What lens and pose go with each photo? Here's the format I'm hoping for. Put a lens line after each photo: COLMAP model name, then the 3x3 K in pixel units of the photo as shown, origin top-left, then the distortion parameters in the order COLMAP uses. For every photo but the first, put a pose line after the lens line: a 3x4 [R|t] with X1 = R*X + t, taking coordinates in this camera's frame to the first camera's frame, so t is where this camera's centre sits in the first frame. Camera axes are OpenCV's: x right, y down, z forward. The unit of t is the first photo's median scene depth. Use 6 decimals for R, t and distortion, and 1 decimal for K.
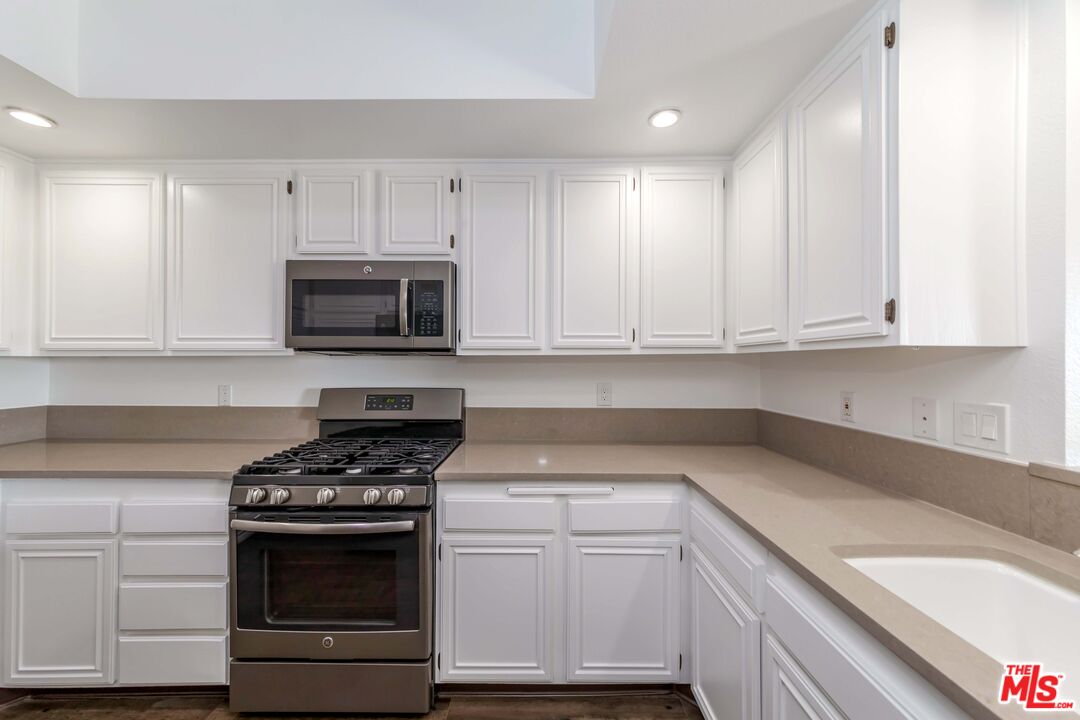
lens RADIAL K [[388.8, 0, 537.8], [0, 388.8, 359.1], [0, 0, 1]] dist [0.002560, 0.000260]
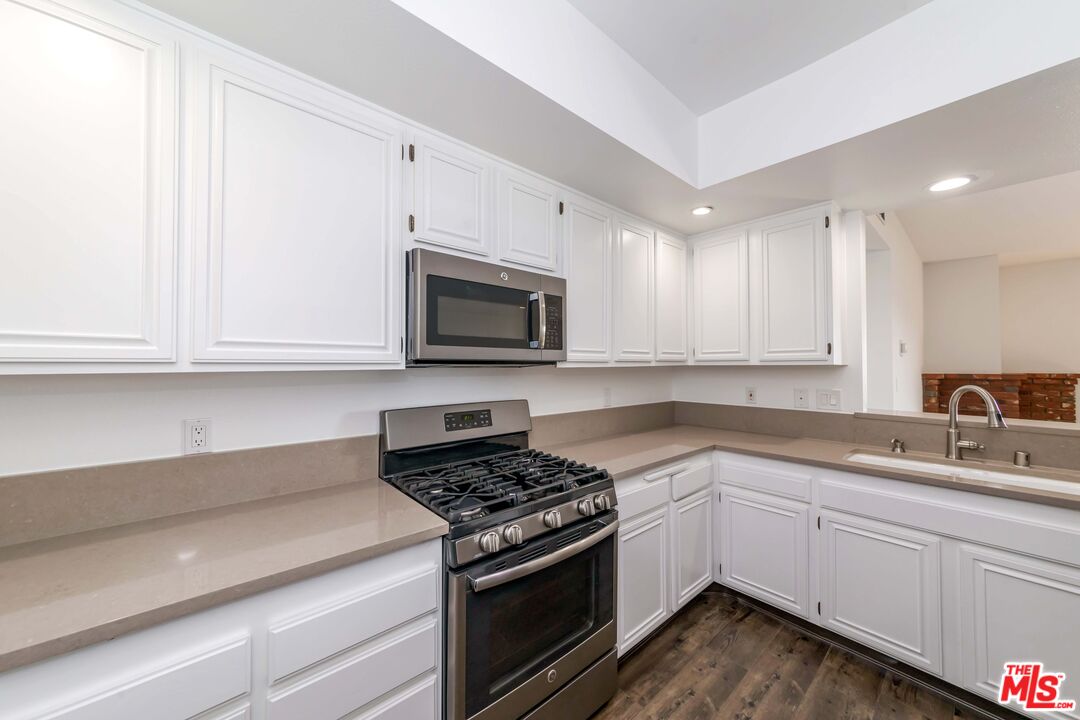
lens RADIAL K [[388.4, 0, 535.6], [0, 388.4, 355.0], [0, 0, 1]] dist [-0.001838, 0.000262]
pose [[0.756409, 0.009243, 0.654033, -0.953594], [-0.003042, 0.999939, -0.010613, -0.033008], [-0.654092, 0.006038, 0.756391, 0.246082]]
